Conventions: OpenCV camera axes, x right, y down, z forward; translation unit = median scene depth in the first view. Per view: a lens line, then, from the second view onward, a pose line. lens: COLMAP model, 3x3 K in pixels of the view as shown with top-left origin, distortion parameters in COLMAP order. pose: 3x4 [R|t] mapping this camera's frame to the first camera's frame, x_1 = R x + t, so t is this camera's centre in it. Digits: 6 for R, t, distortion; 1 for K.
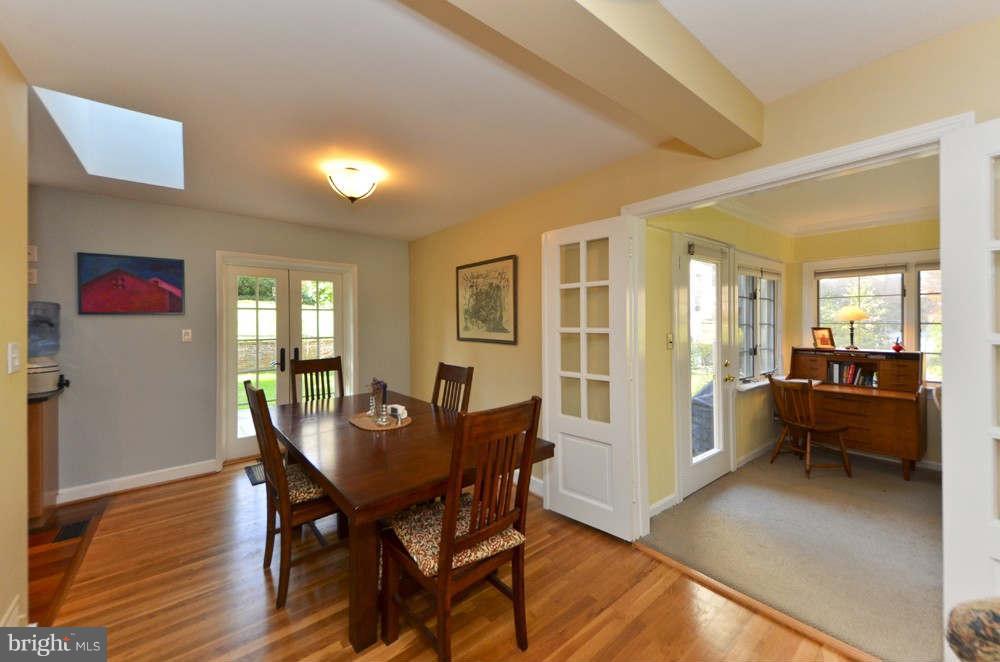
lens RADIAL K [[392.1, 0, 501.6], [0, 392.1, 319.3], [0, 0, 1]] dist [-0.000414, -0.000180]
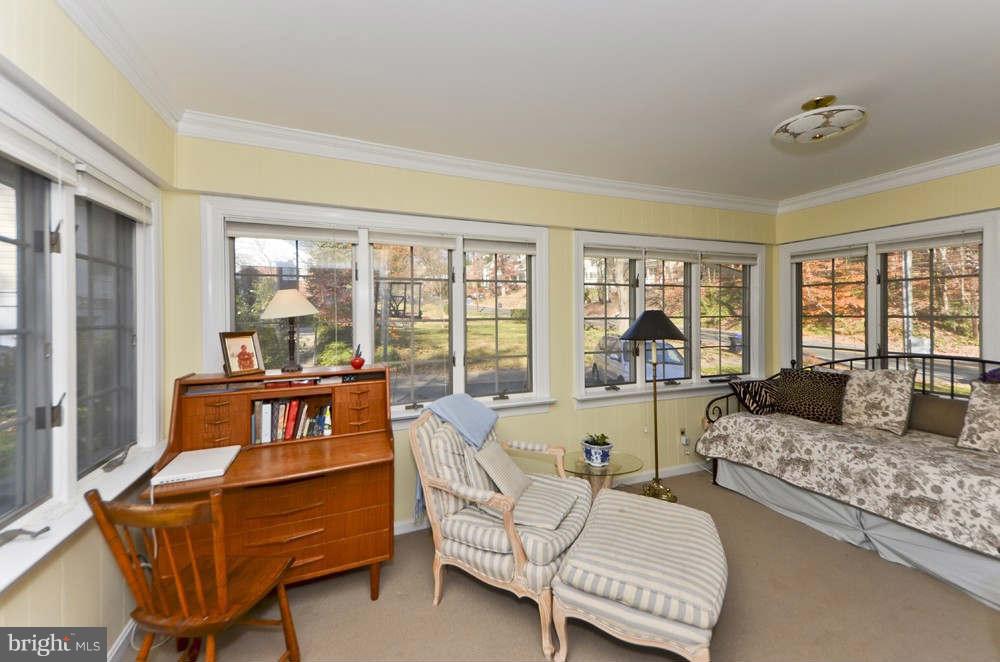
lens RADIAL K [[392.1, 0, 501.6], [0, 392.1, 319.3], [0, 0, 1]] dist [-0.000414, -0.000180]
pose [[0.273149, 0.000974, 0.961971, 0.439993], [-0.001634, 0.999999, -0.000548, 0.005201], [-0.961970, -0.001422, 0.273150, 0.557314]]
